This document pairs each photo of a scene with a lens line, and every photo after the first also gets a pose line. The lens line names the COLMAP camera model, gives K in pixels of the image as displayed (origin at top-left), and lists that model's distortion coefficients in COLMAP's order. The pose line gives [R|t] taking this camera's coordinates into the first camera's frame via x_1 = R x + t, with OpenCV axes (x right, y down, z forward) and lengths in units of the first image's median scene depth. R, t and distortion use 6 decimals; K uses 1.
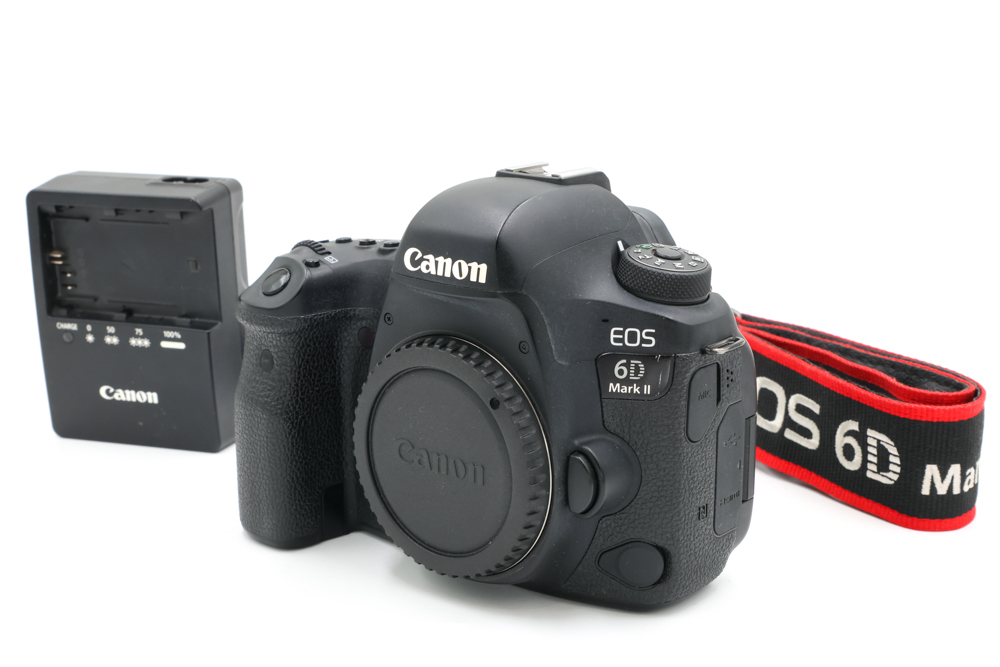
lens RADIAL K [[1487.9, 0, 500.8], [0, 1487.9, 328.7], [0, 0, 1]] dist [-0.011369, 0.000000]
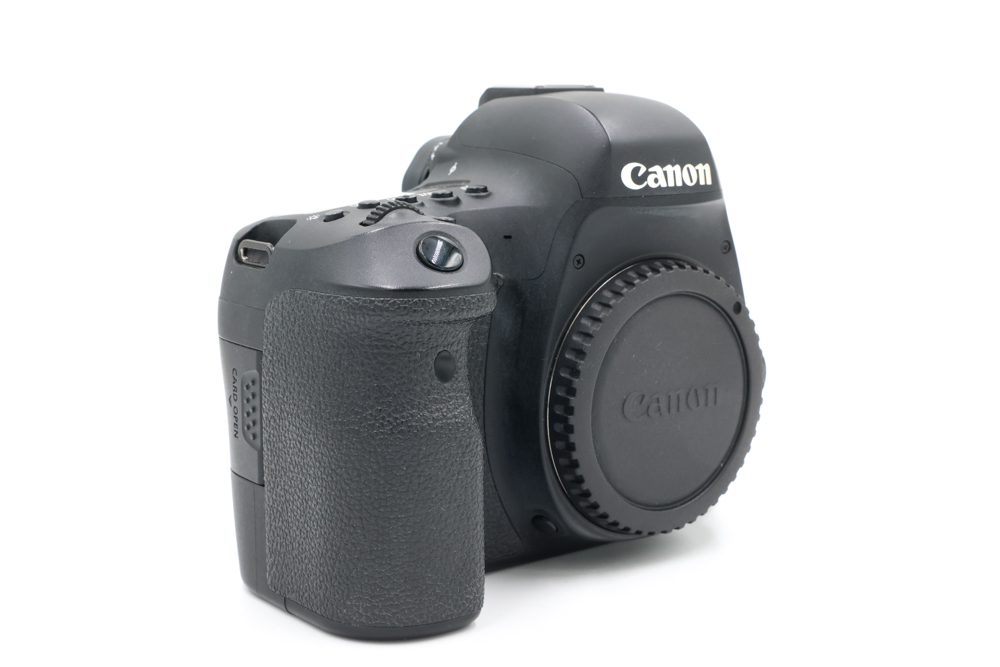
lens RADIAL K [[1487.9, 0, 500.5], [0, 1487.9, 335.7], [0, 0, 1]] dist [-0.011369, 0.000000]
pose [[0.208432, -0.171951, 0.962803, -0.943379], [0.236910, 0.963983, 0.120875, -0.082071], [-0.948910, 0.202904, 0.241662, 0.904782]]
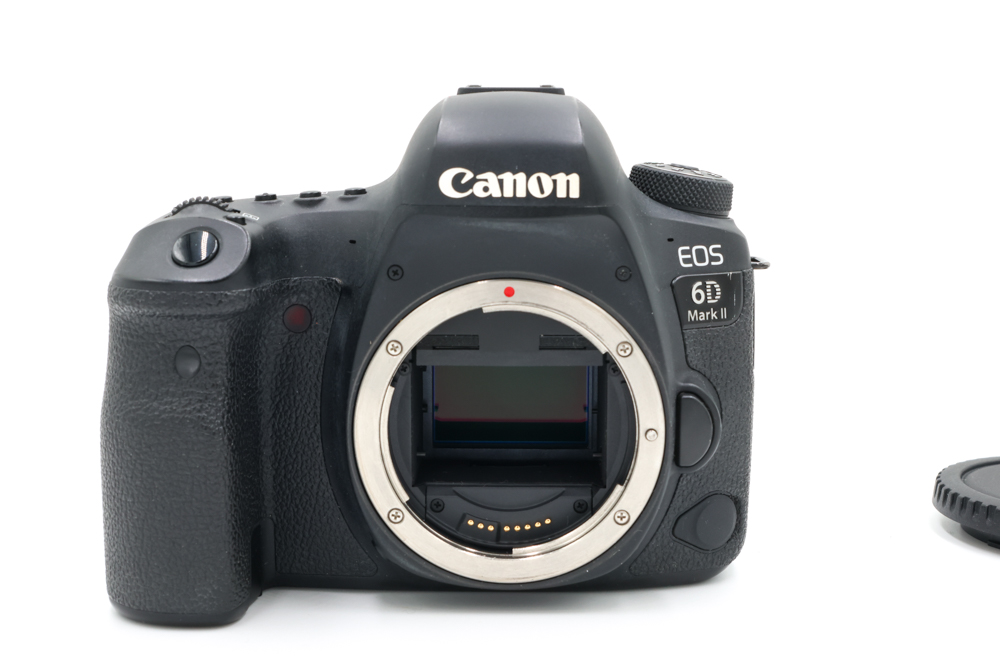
lens RADIAL K [[1438.1, 0, 497.1], [0, 1438.1, 338.0], [0, 0, 1]] dist [0.007881, 0.000000]
pose [[0.784685, -0.101351, 0.611554, -0.521214], [0.150528, 0.988169, -0.029376, 0.059791], [-0.601341, 0.115107, 0.790658, 0.413144]]
